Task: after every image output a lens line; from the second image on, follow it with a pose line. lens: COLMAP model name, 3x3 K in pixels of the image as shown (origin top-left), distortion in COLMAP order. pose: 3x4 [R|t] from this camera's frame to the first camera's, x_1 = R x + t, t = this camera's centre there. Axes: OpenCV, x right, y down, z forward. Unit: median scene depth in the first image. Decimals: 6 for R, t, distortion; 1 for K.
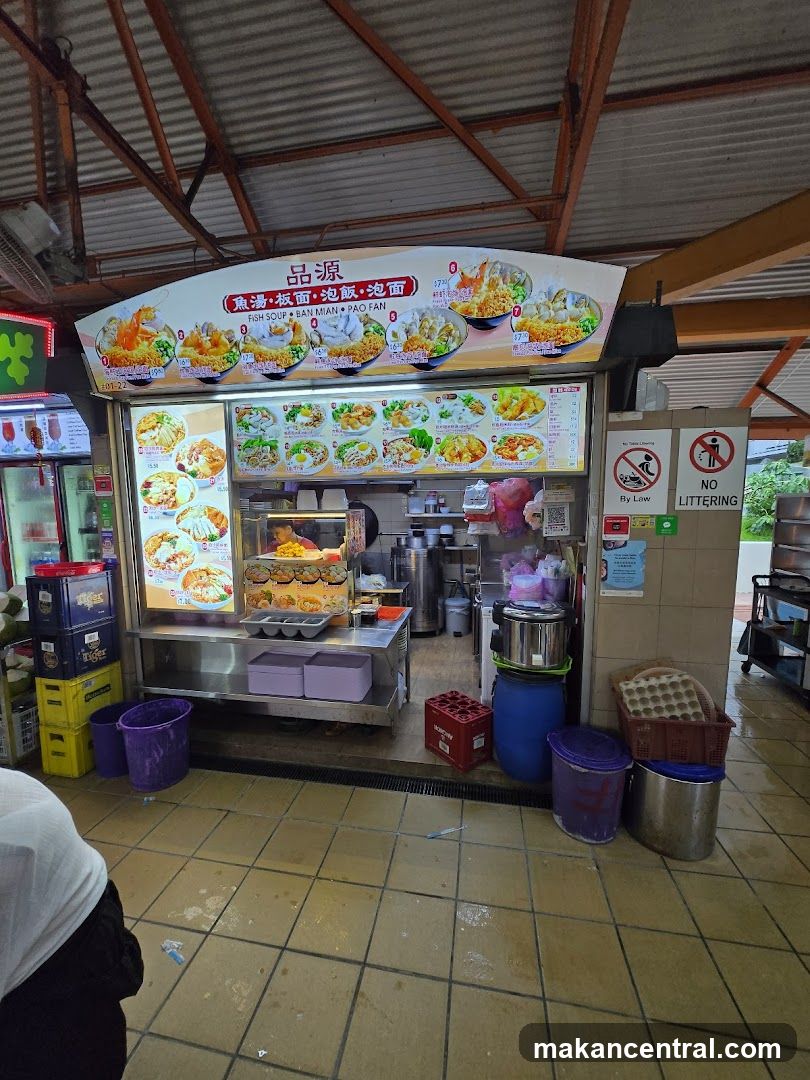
lens RADIAL K [[422.0, 0, 403.1], [0, 422.0, 555.3], [0, 0, 1]] dist [0.001055, 0.000024]
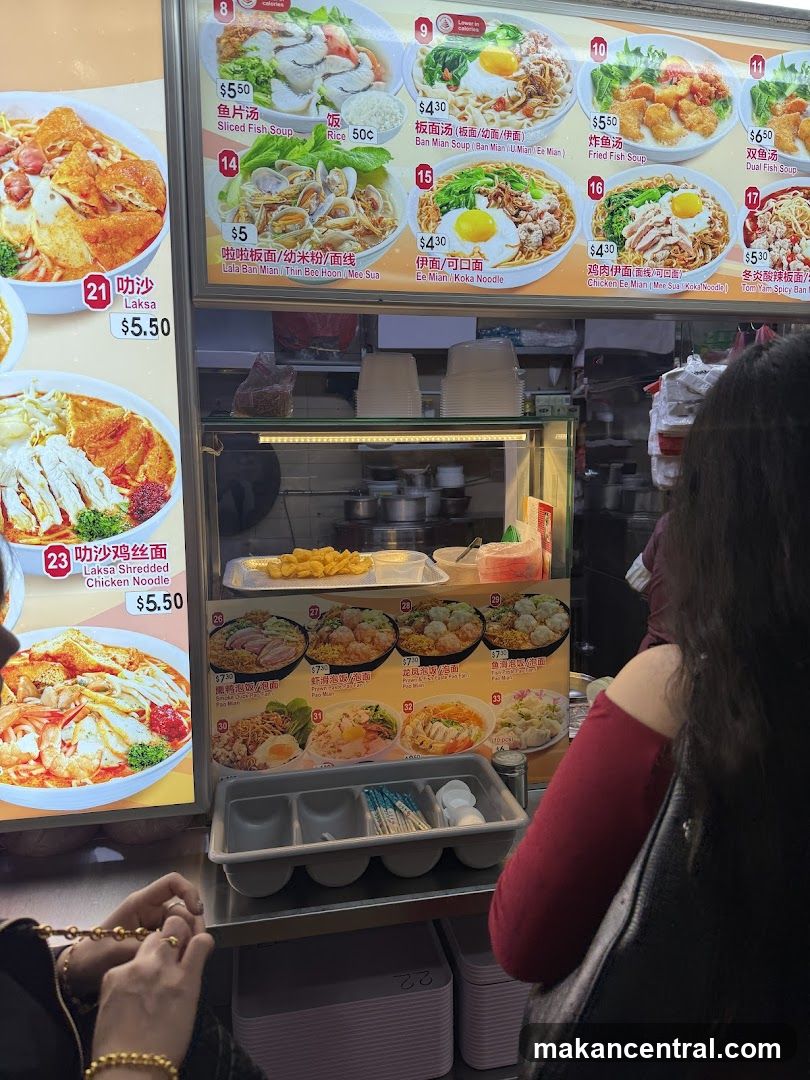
lens RADIAL K [[711.0, 0, 403.3], [0, 711.0, 521.9], [0, 0, 1]] dist [0.030054, -0.043749]
pose [[0.929407, -0.043405, 0.366496, -0.486076], [0.045209, 0.998971, 0.003664, -0.040568], [-0.366278, 0.013163, 0.930413, 0.605332]]
